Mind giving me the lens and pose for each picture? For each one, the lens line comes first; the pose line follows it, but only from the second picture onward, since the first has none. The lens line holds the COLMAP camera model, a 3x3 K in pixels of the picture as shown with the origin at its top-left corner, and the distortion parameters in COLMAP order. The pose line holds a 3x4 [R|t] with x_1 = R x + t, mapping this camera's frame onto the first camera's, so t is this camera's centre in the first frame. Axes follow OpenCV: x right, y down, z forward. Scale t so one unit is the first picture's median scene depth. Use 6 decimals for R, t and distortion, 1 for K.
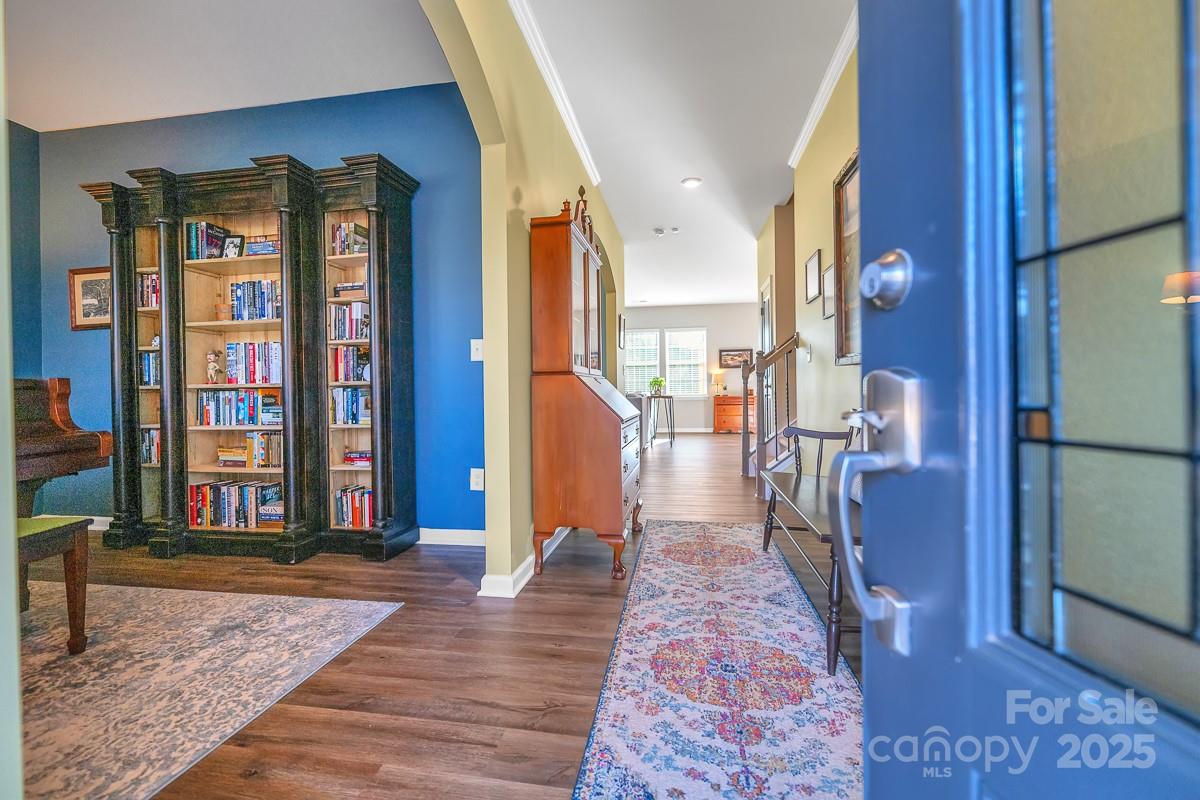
lens RADIAL K [[488.3, 0, 598.2], [0, 488.3, 397.7], [0, 0, 1]] dist [0.000912, -0.001069]
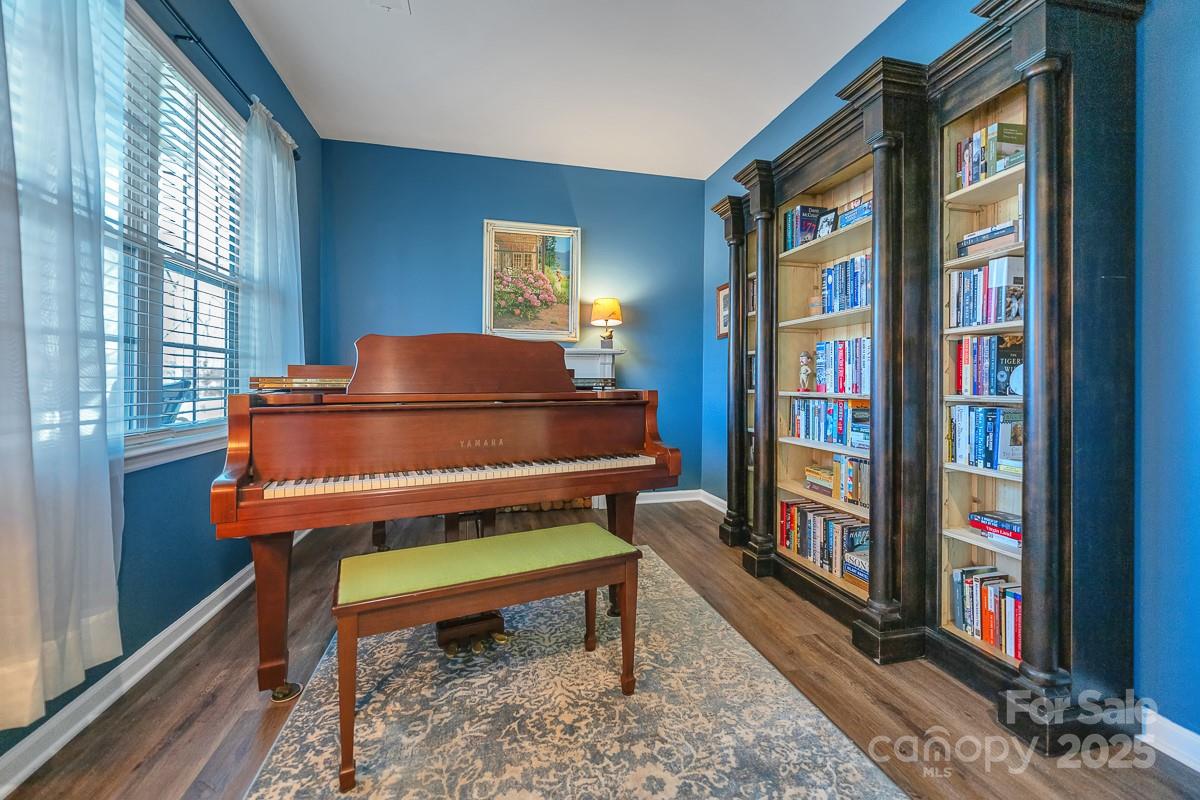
lens RADIAL K [[488.3, 0, 586.1], [0, 488.3, 381.1], [0, 0, 1]] dist [0.000912, -0.001069]
pose [[0.385682, 0.011228, -0.922563, -0.146298], [-0.025445, 0.999675, 0.001529, -0.038536], [0.922281, 0.022885, 0.385842, 0.325005]]
